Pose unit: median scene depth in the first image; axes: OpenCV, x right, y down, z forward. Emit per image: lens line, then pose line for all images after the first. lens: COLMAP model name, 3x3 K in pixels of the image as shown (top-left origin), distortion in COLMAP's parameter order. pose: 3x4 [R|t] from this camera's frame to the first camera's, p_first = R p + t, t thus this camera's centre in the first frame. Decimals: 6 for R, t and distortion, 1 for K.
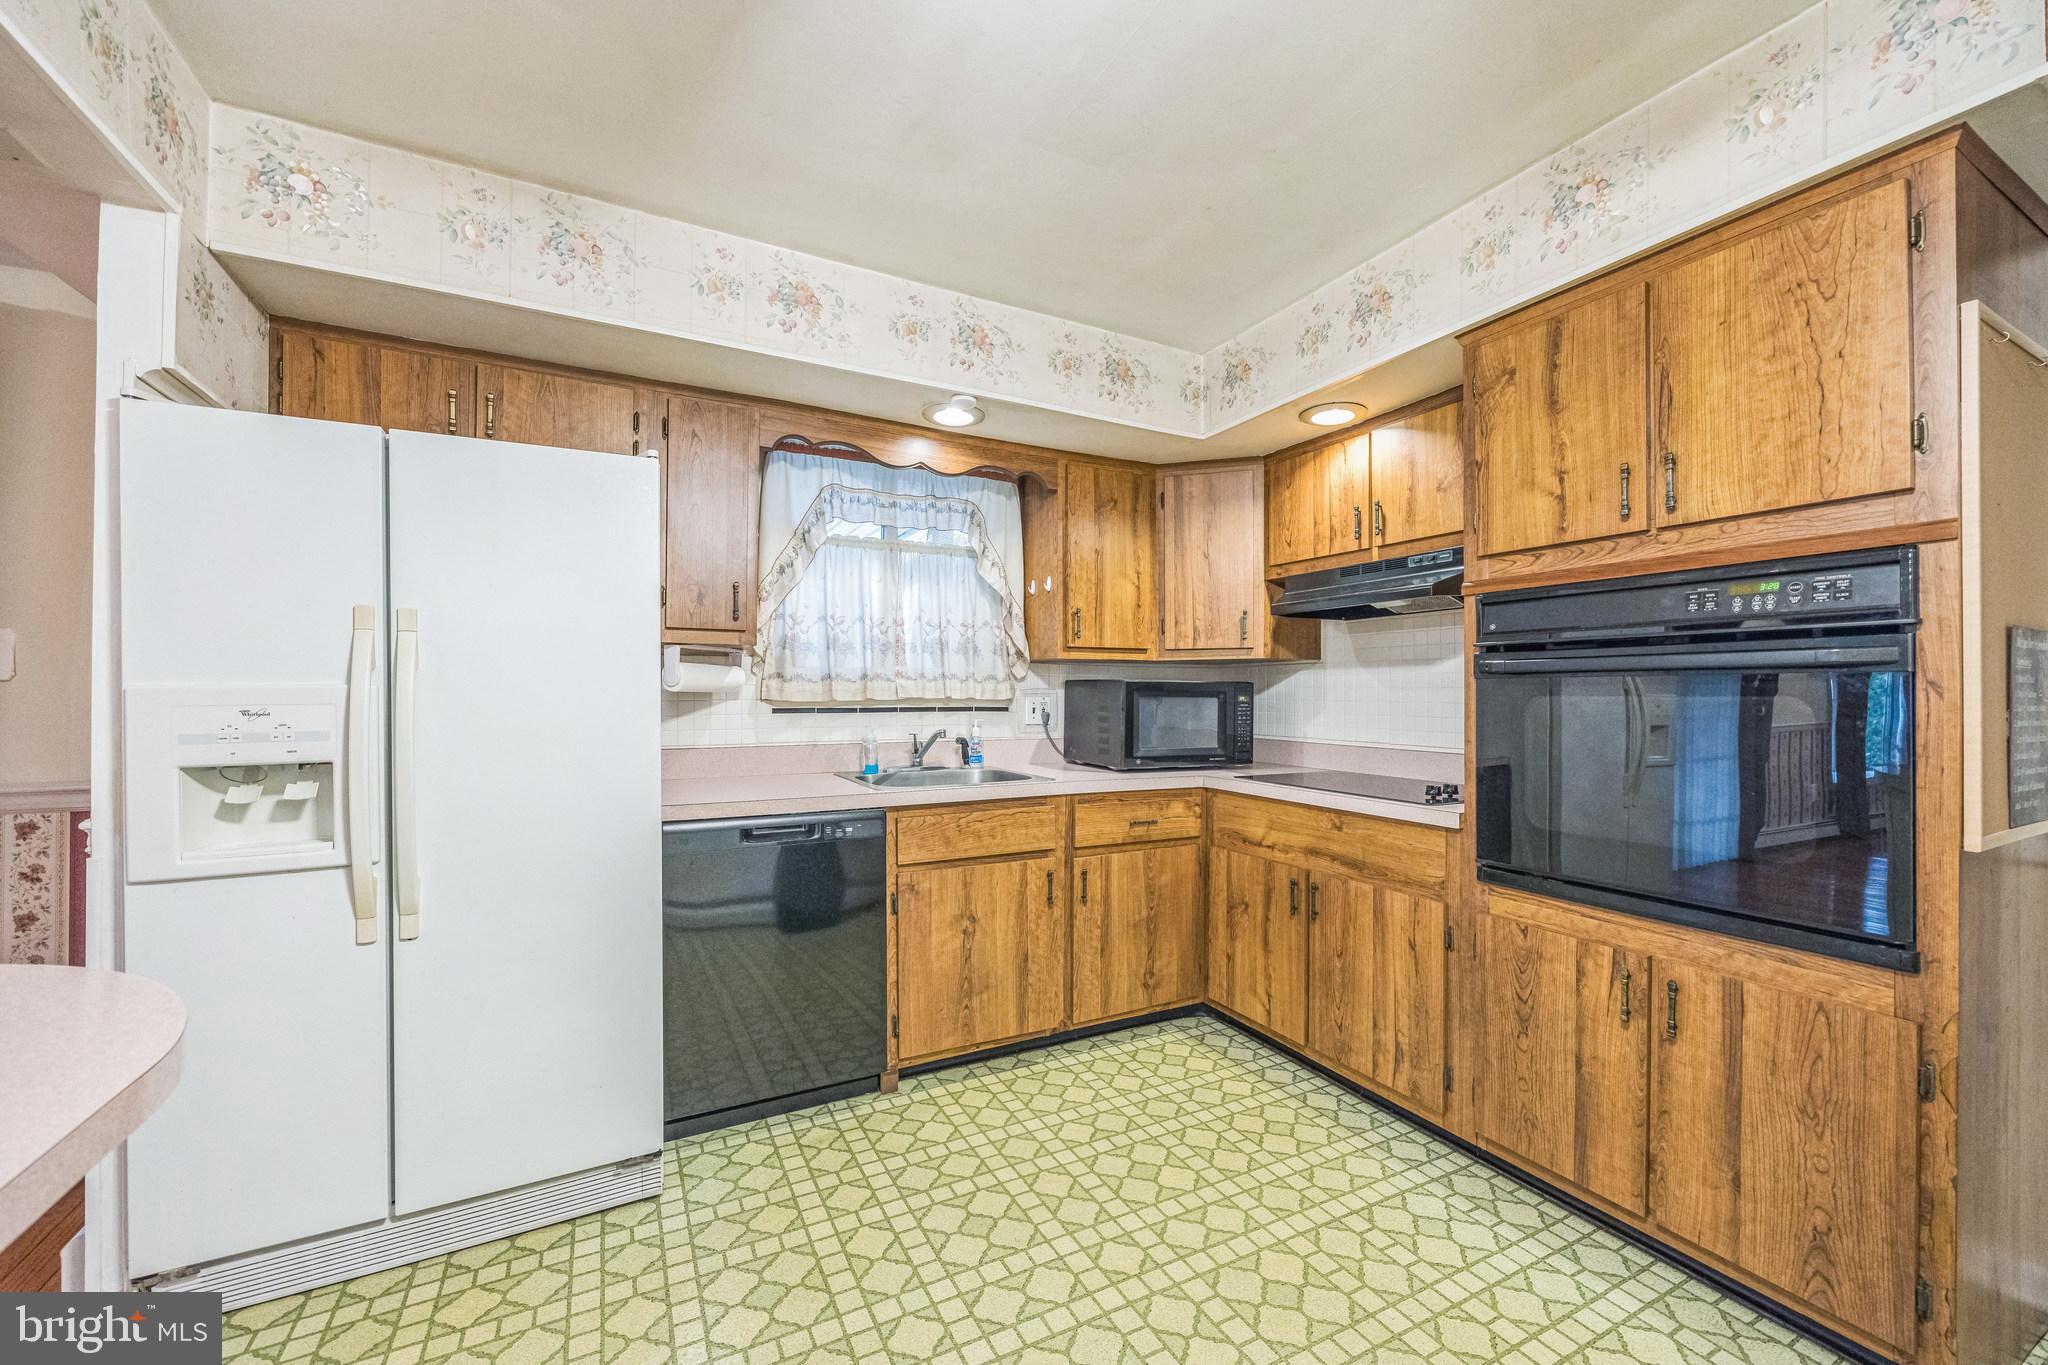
lens RADIAL K [[788.0, 0, 1016.8], [0, 788.0, 693.7], [0, 0, 1]] dist [-0.002463, -0.000346]
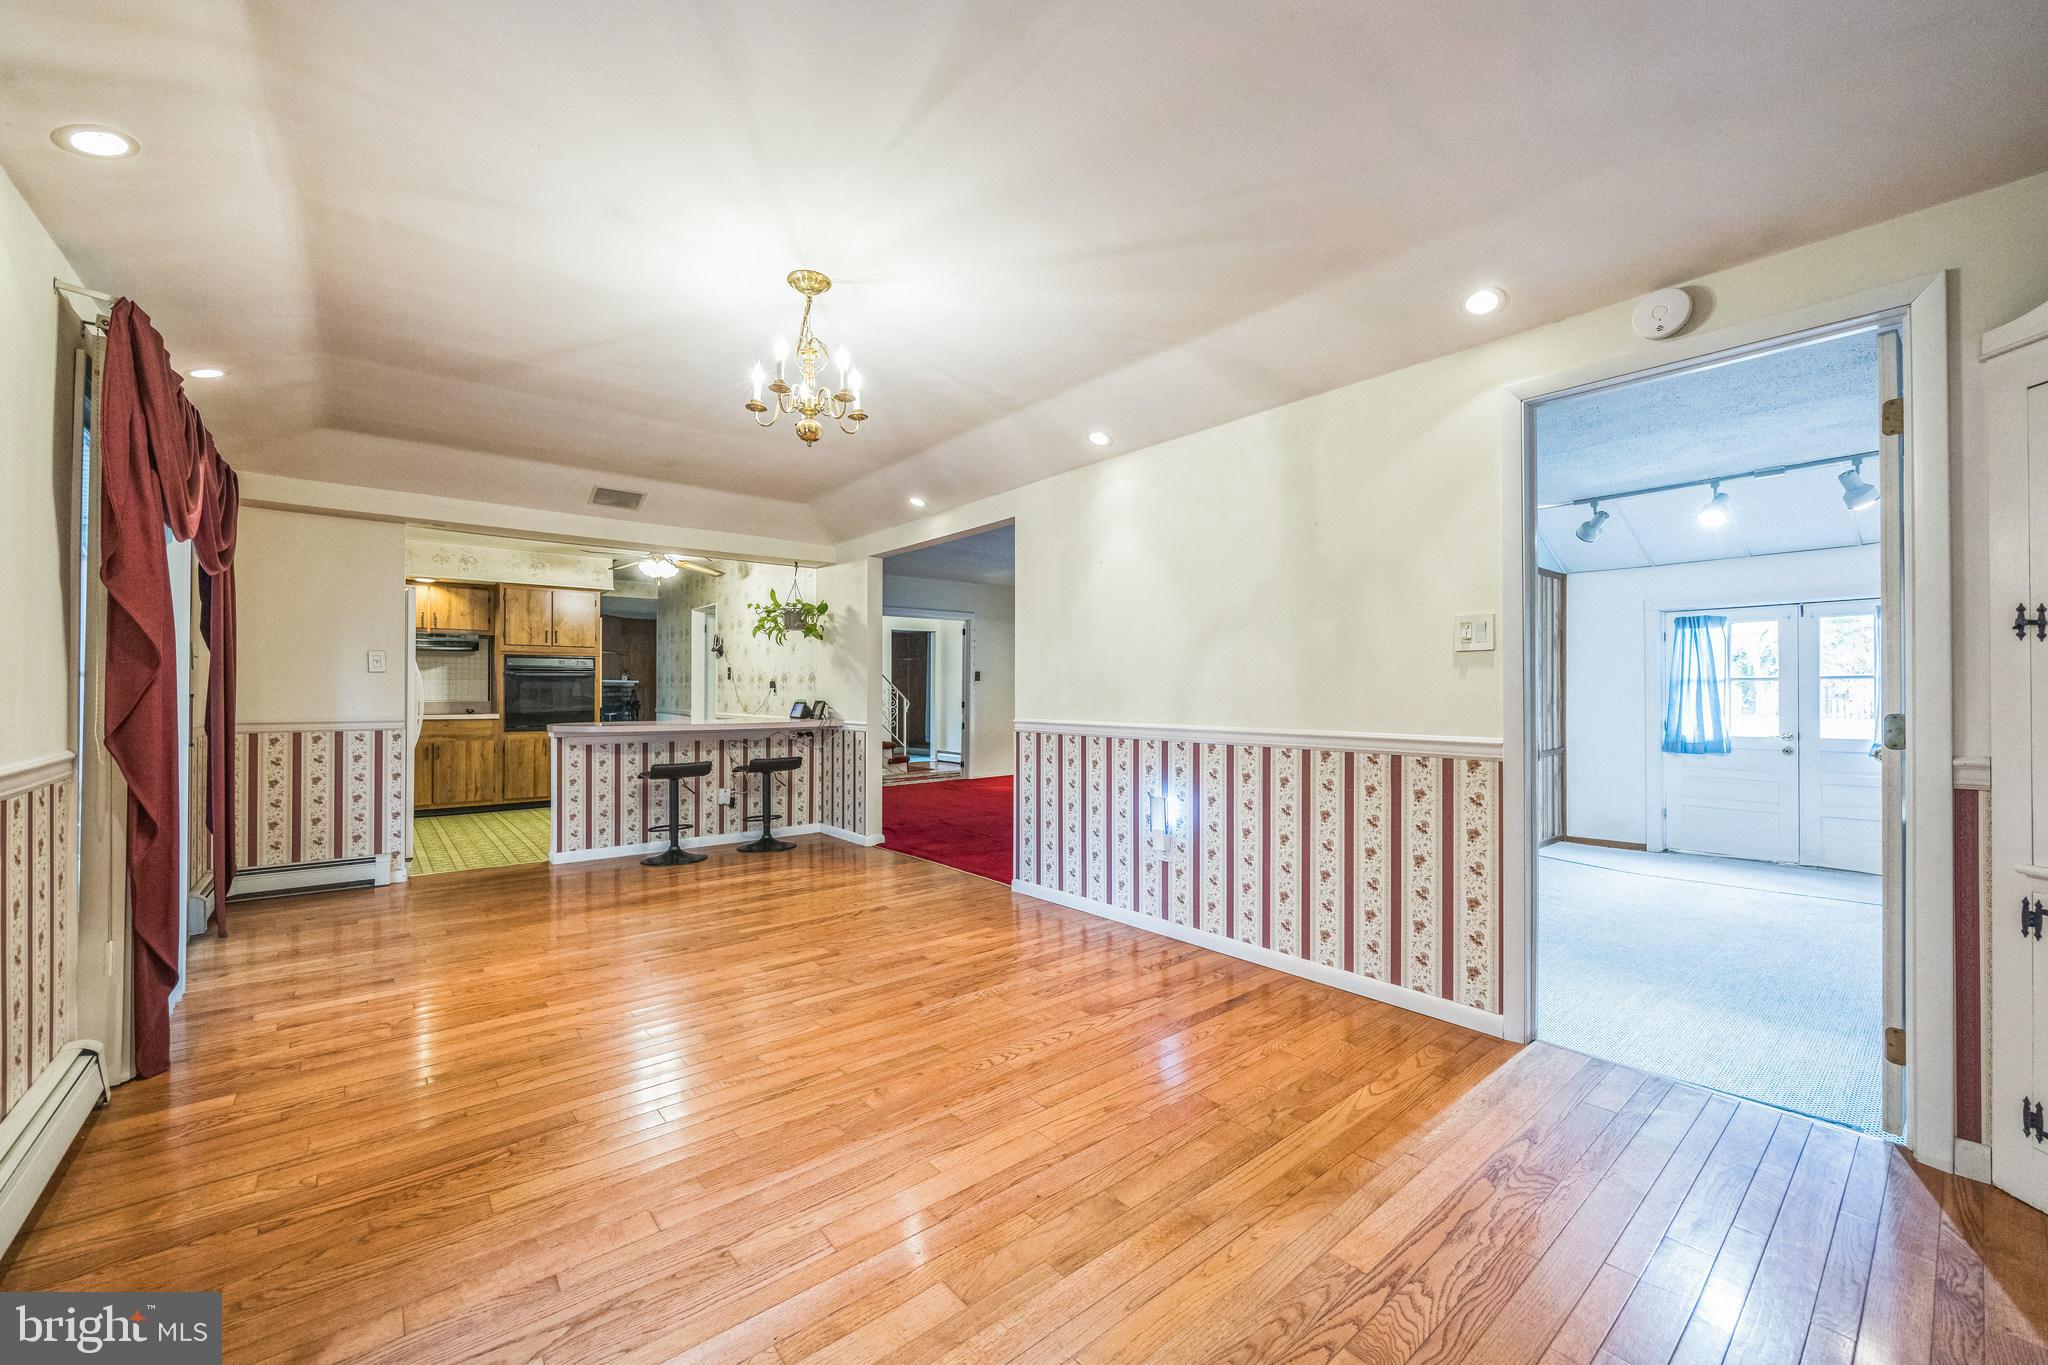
lens RADIAL K [[788.0, 0, 1013.0], [0, 788.0, 683.5], [0, 0, 1]] dist [-0.002463, -0.000346]
pose [[-0.230937, -0.000573, 0.972969, -3.488329], [-0.009557, 0.999953, -0.001679, -0.006641], [-0.972922, -0.009687, -0.230931, -0.463419]]
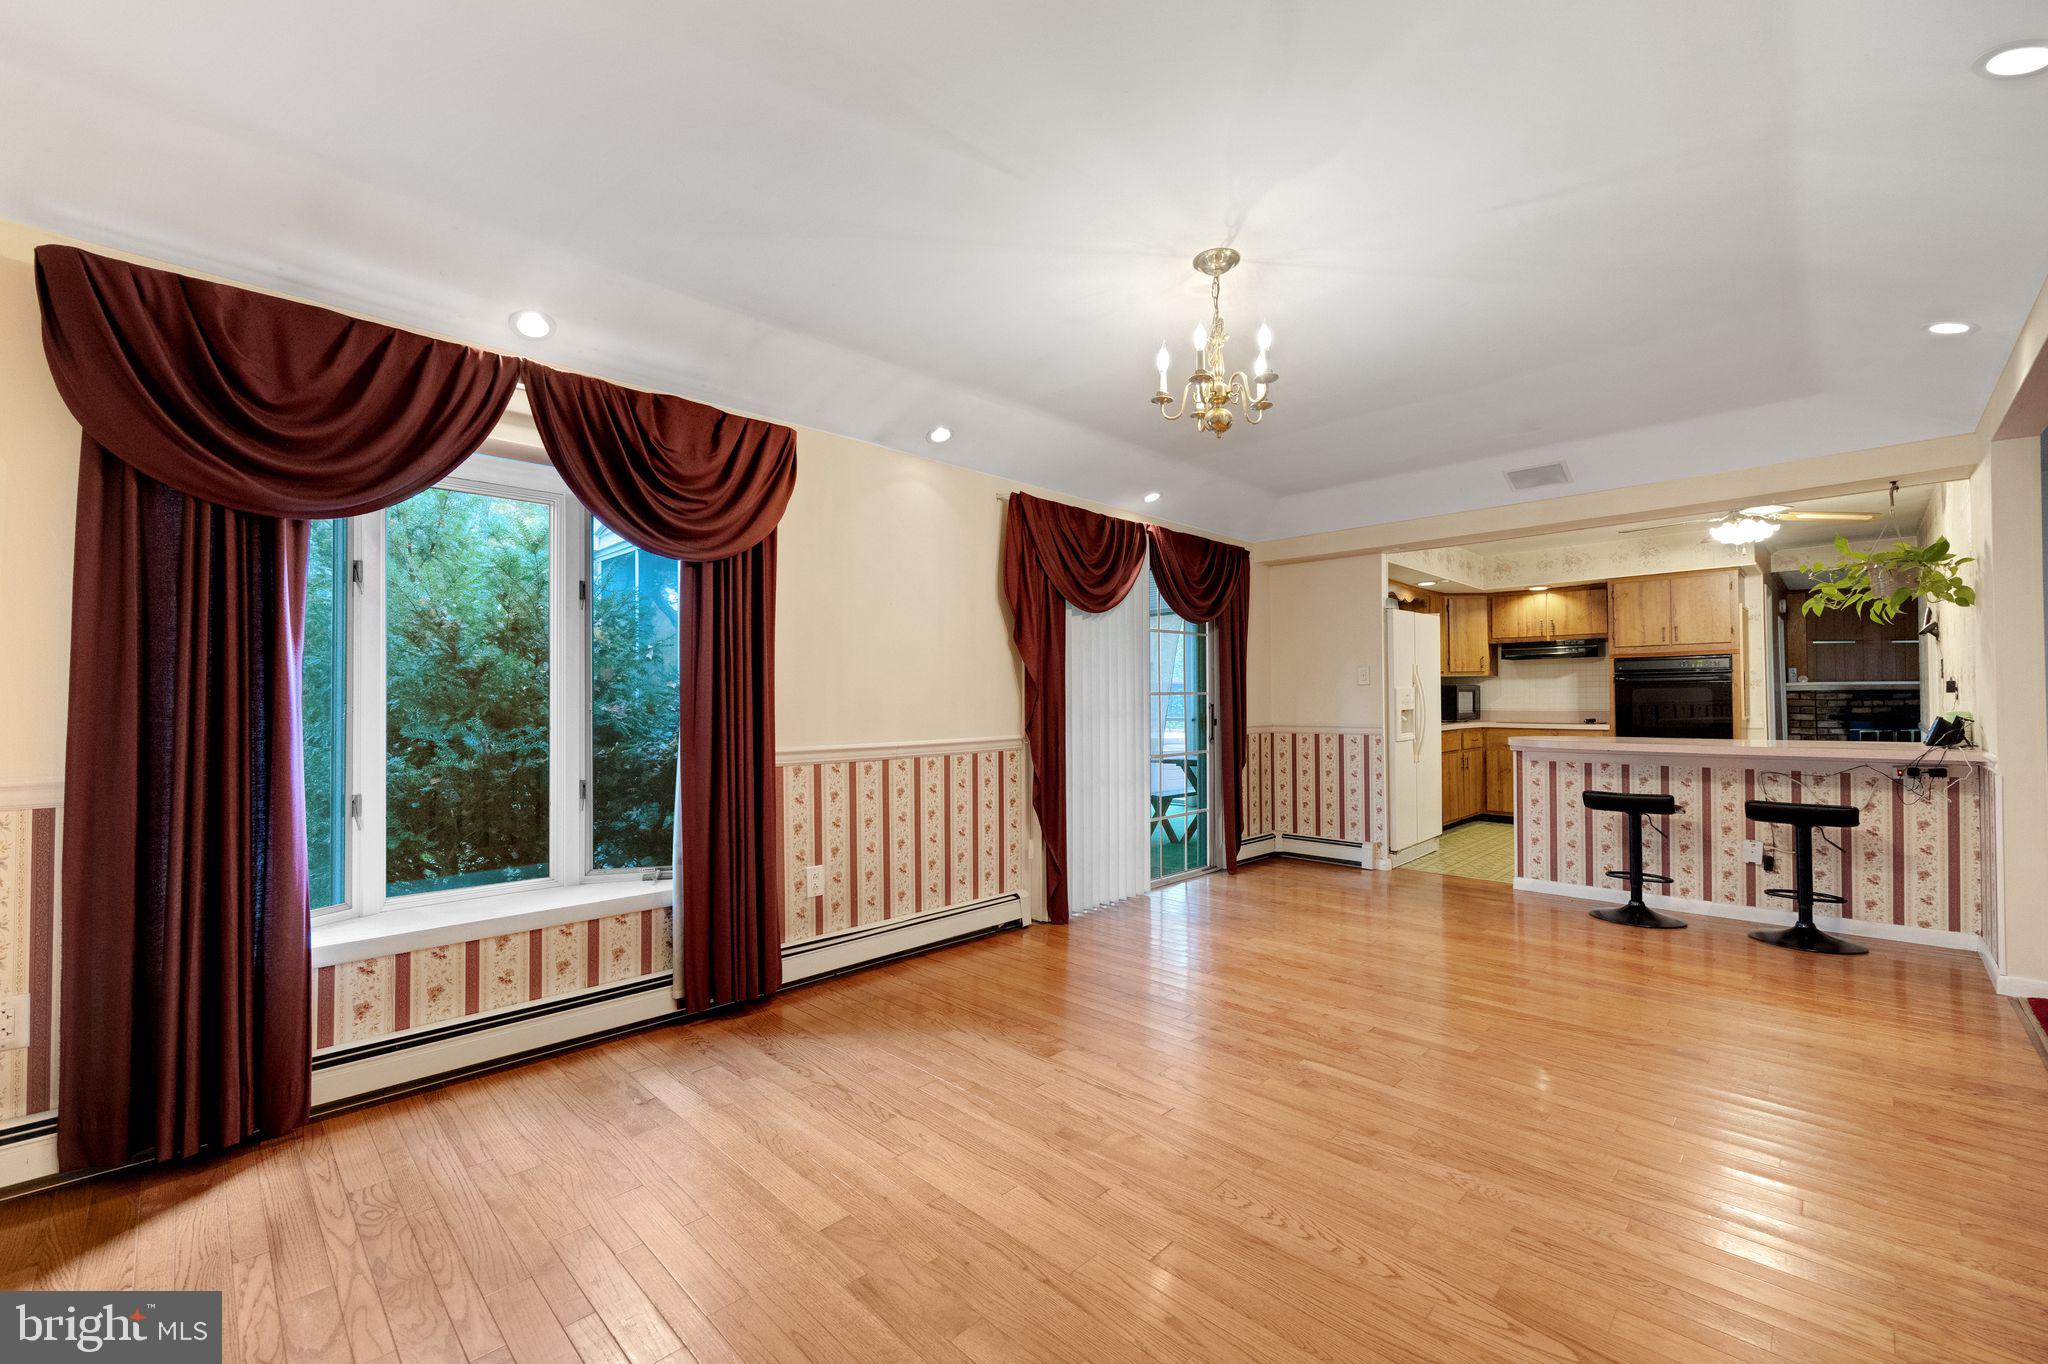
lens RADIAL K [[840.7, 0, 1014.1], [0, 840.7, 687.7], [0, 0, 1]] dist [-0.001803, 0.000028]
pose [[0.945878, -0.011187, 0.324331, -2.888397], [0.014249, 0.999873, -0.007069, -0.013058], [-0.324211, 0.011308, 0.945917, -1.489360]]
